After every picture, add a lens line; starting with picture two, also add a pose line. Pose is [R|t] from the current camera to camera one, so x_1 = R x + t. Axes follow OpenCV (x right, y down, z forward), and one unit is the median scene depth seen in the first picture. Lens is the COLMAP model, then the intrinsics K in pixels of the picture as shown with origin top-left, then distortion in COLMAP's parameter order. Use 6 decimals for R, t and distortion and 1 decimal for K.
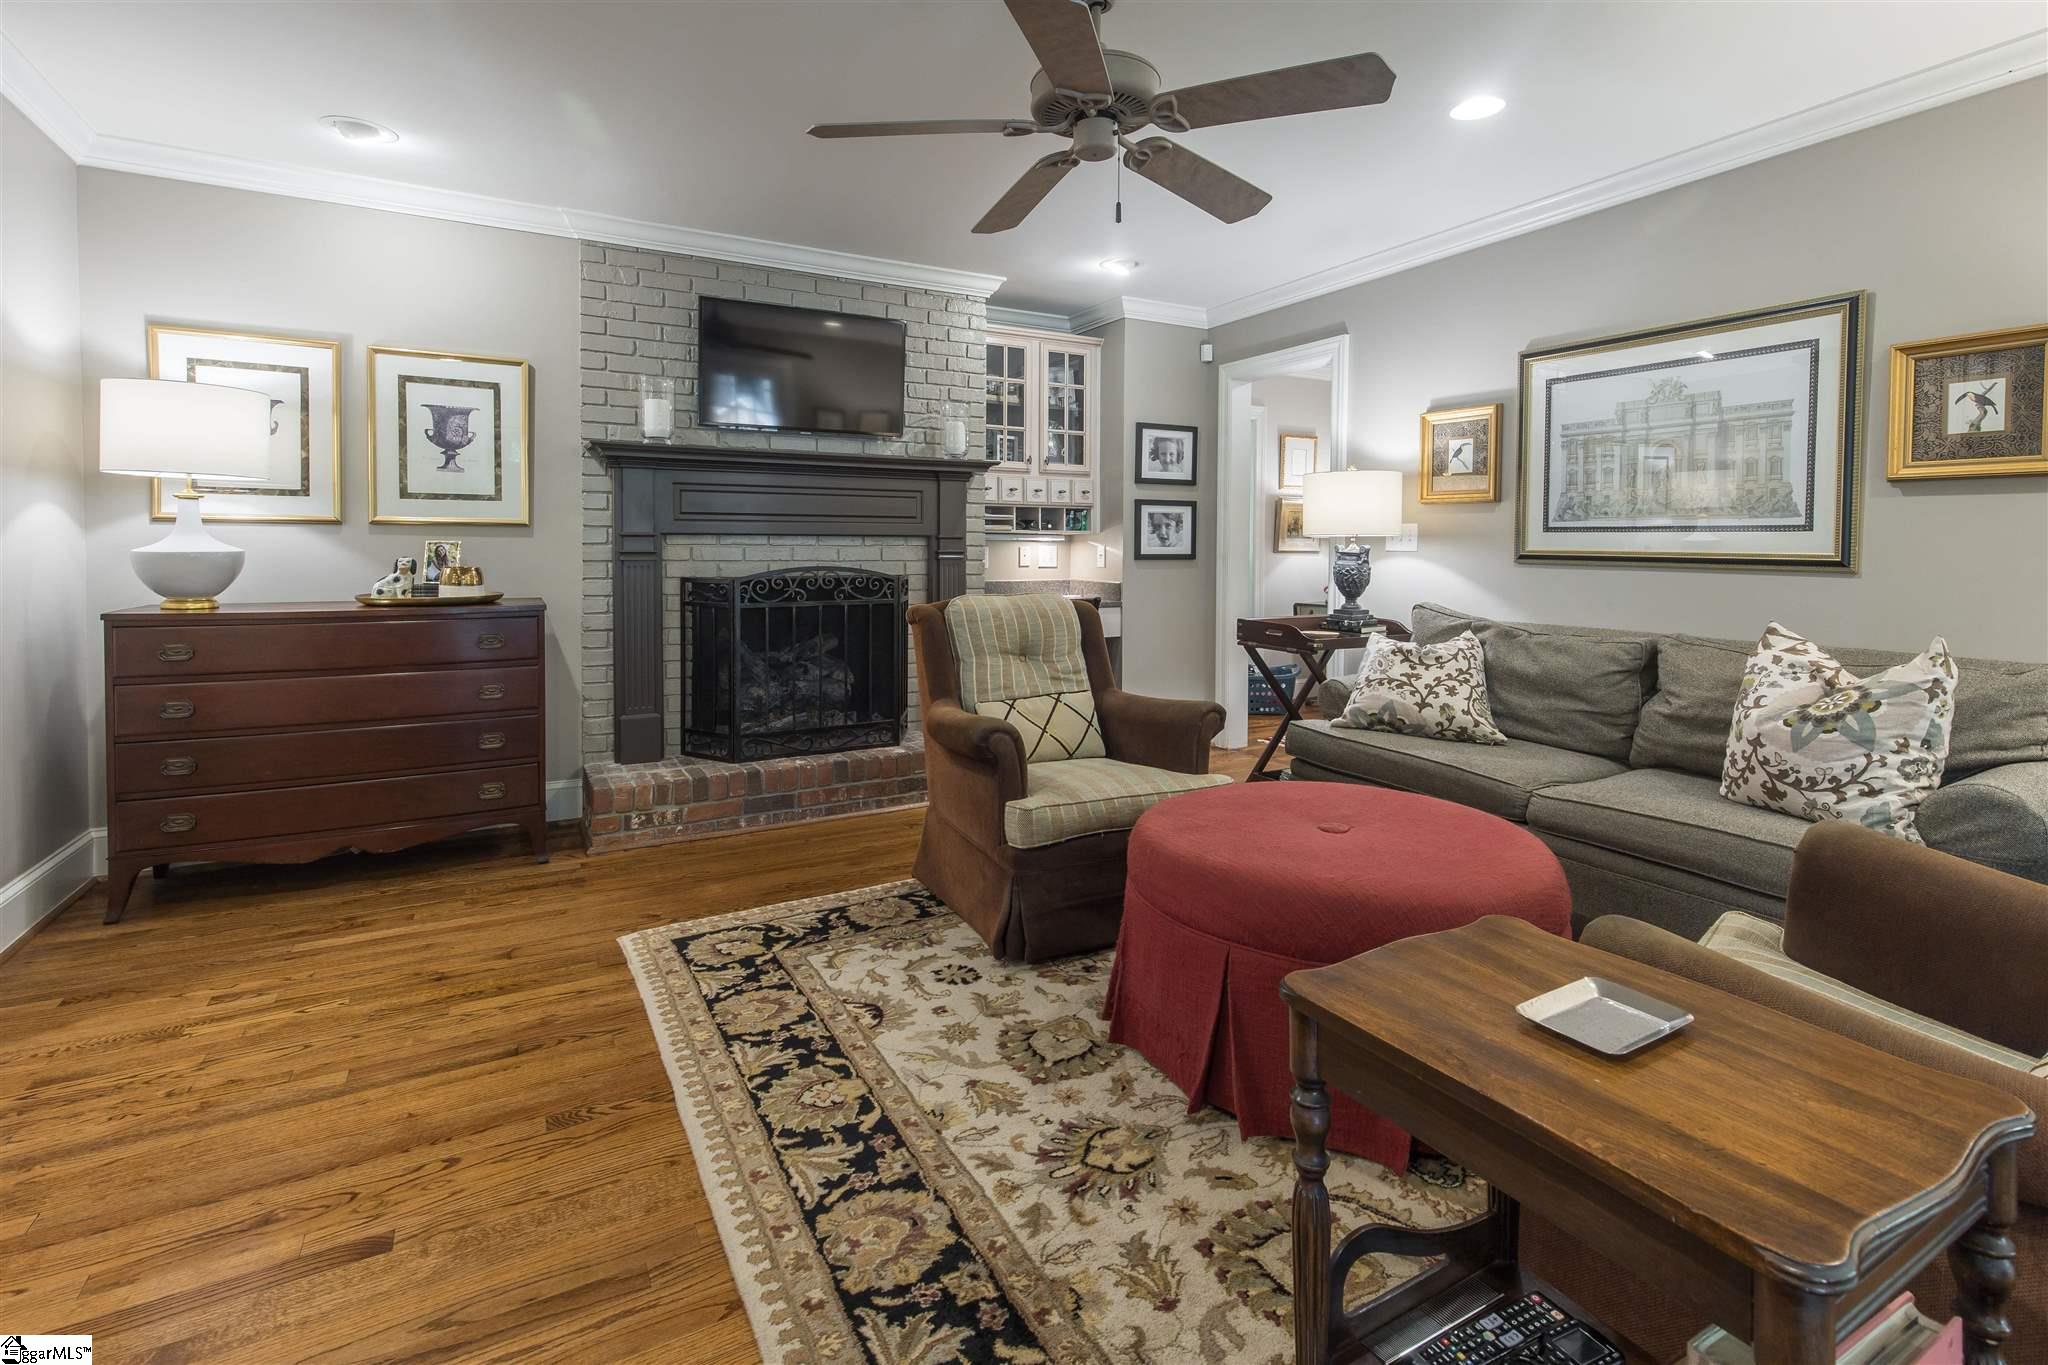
lens RADIAL K [[967.1, 0, 1020.5], [0, 967.1, 582.9], [0, 0, 1]] dist [0.002283, 0.000409]
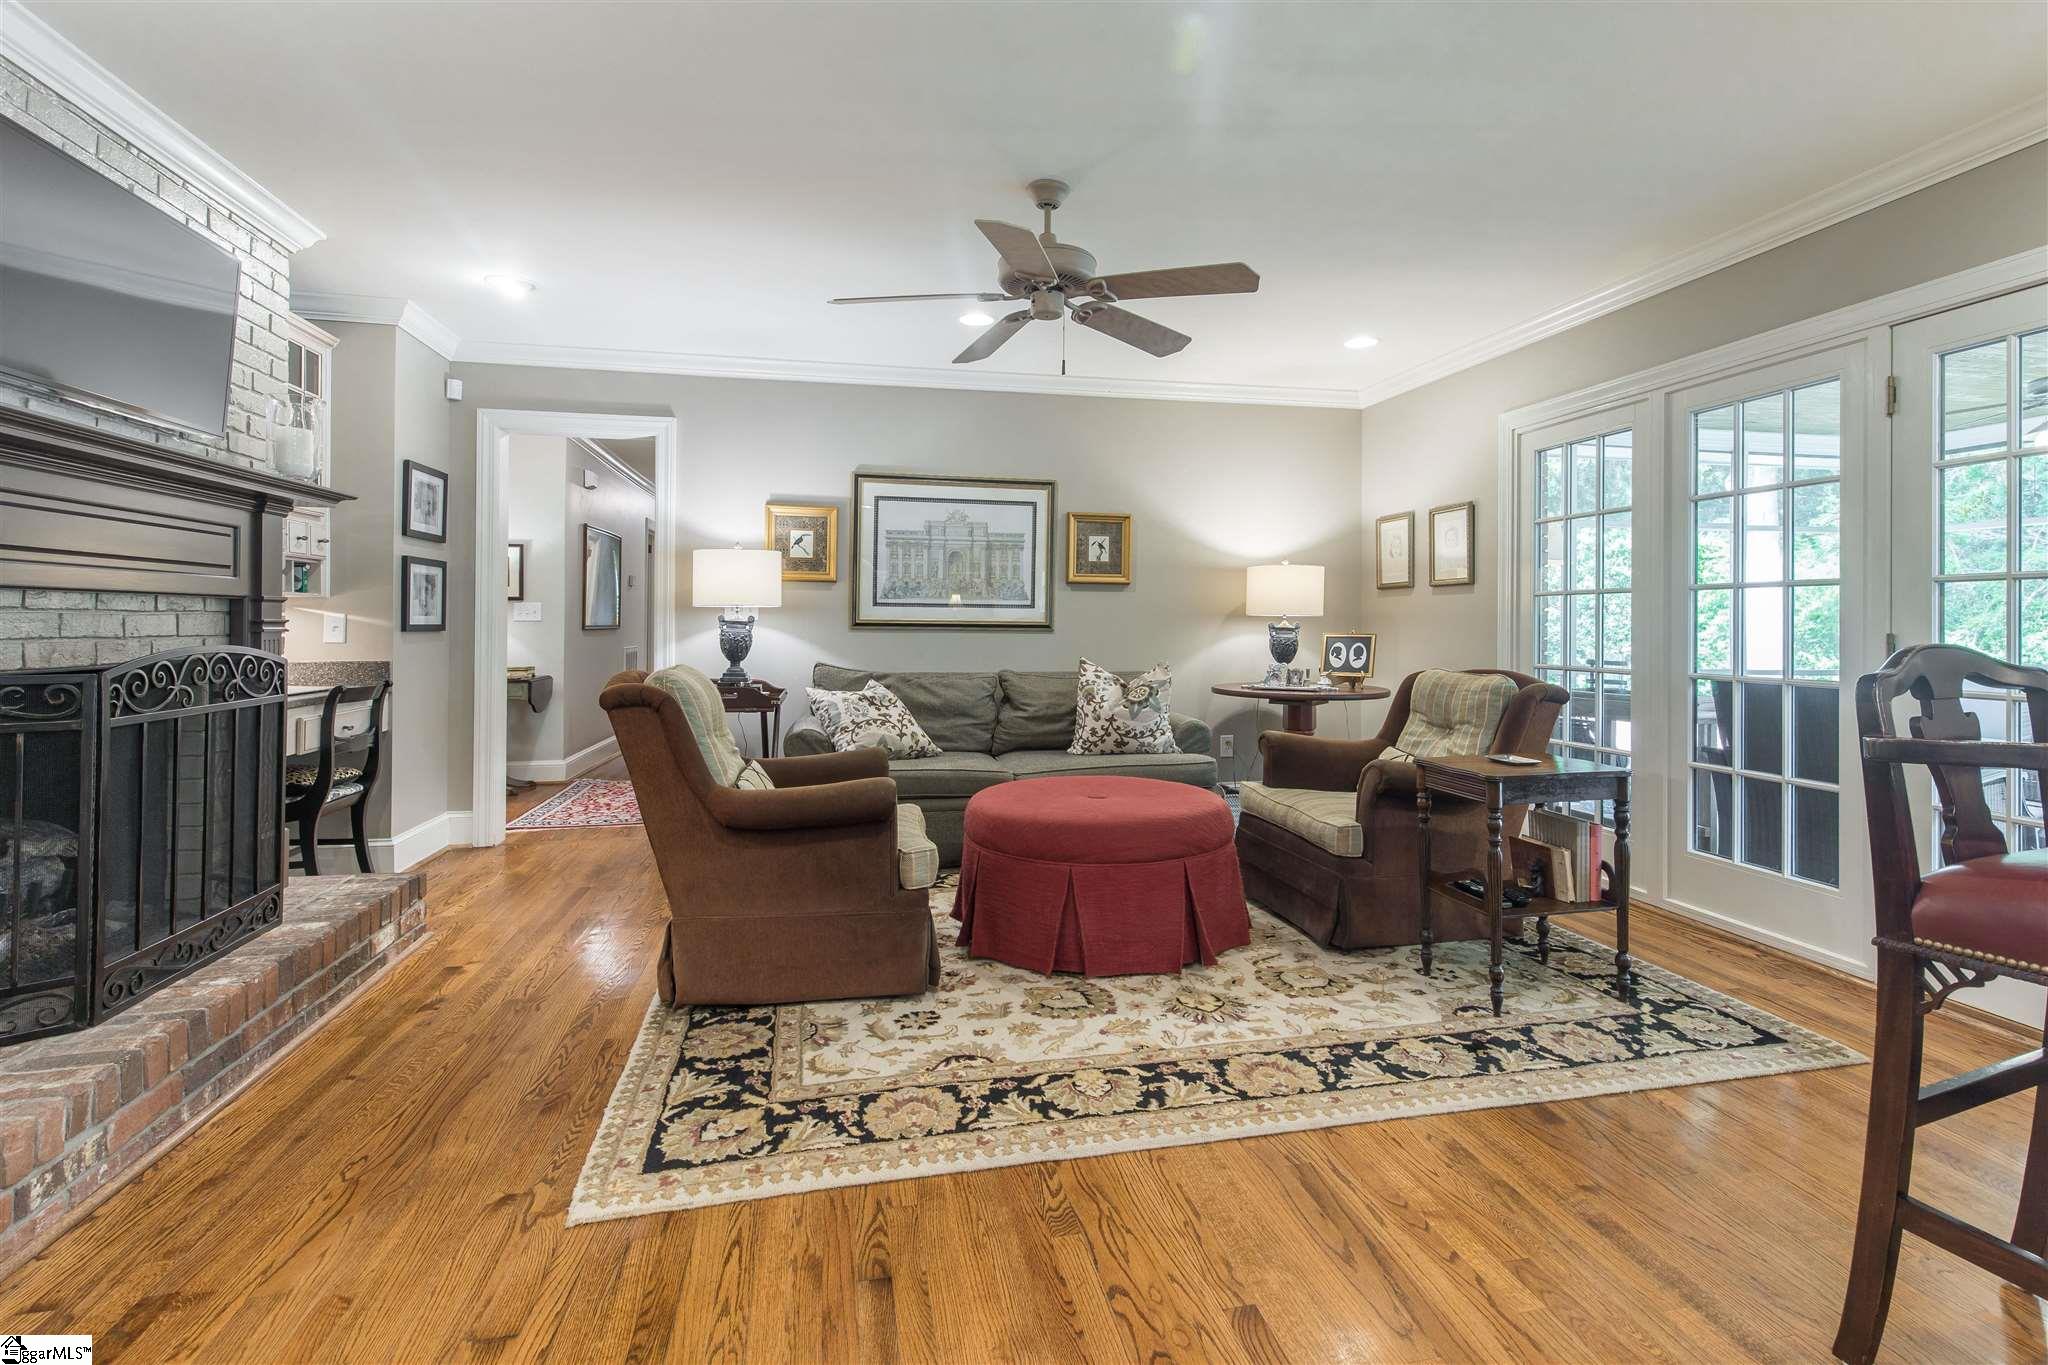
lens RADIAL K [[957.5, 0, 1062.9], [0, 957.5, 619.6], [0, 0, 1]] dist [0.011975, -0.000799]
pose [[0.273002, 0.001081, 0.962013, -1.010209], [0.034746, 0.999336, -0.010983, -0.012876], [-0.961386, 0.036425, 0.272783, 0.539042]]
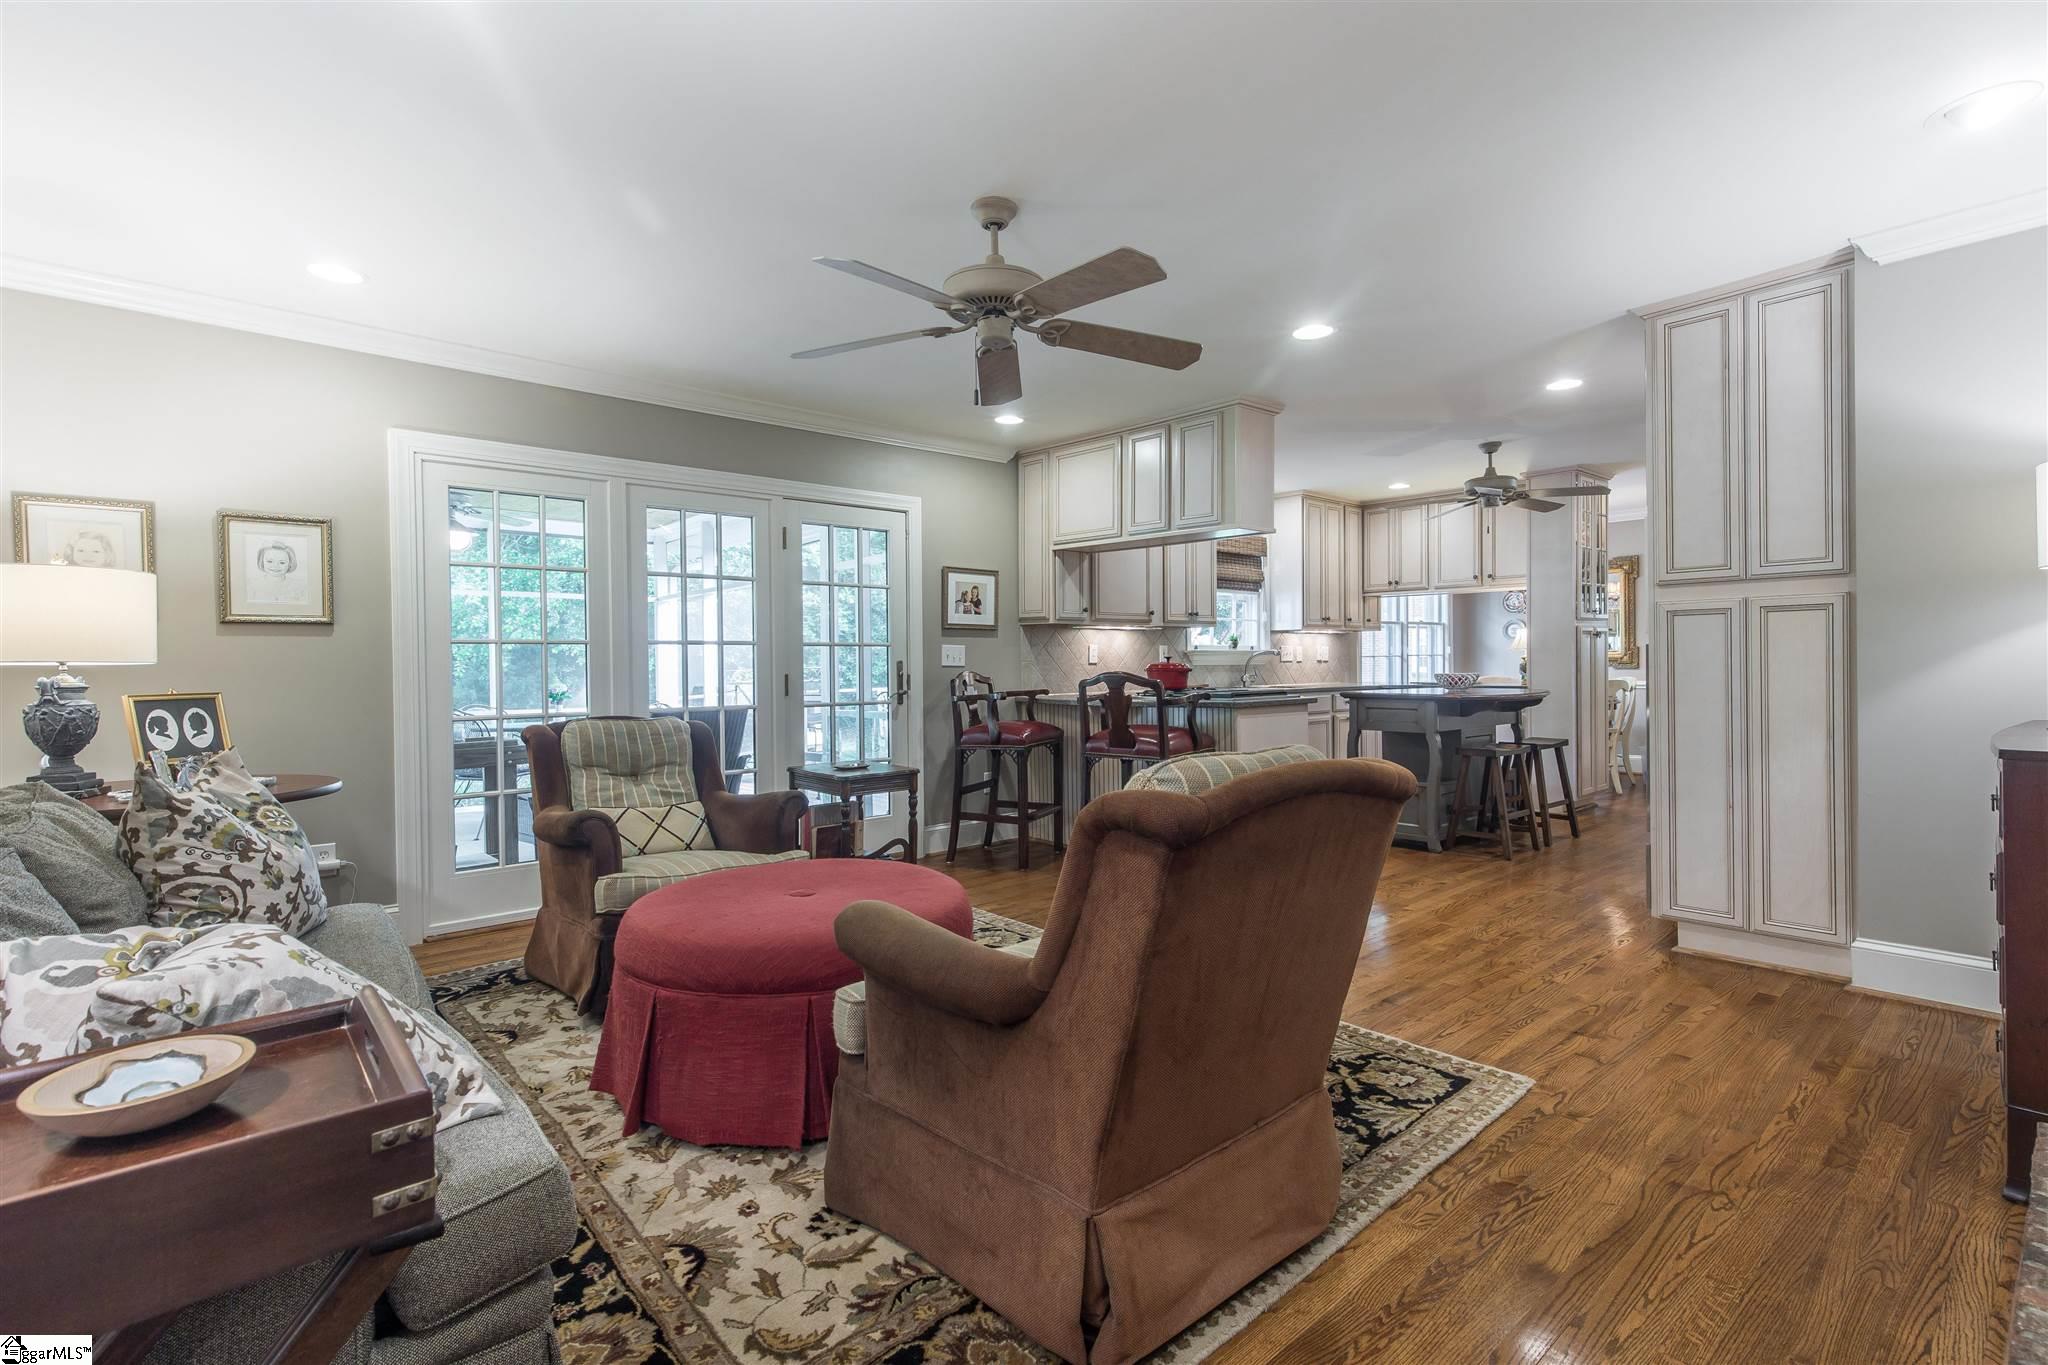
lens RADIAL K [[948.0, 0, 1021.4], [0, 948.0, 668.5], [0, 0, 1]] dist [0.015709, 0.000037]
pose [[-0.978554, 0.011738, -0.205656, 0.254126], [0.003902, 0.999252, 0.038466, -0.059579], [0.205954, 0.036838, -0.977868, 1.900495]]
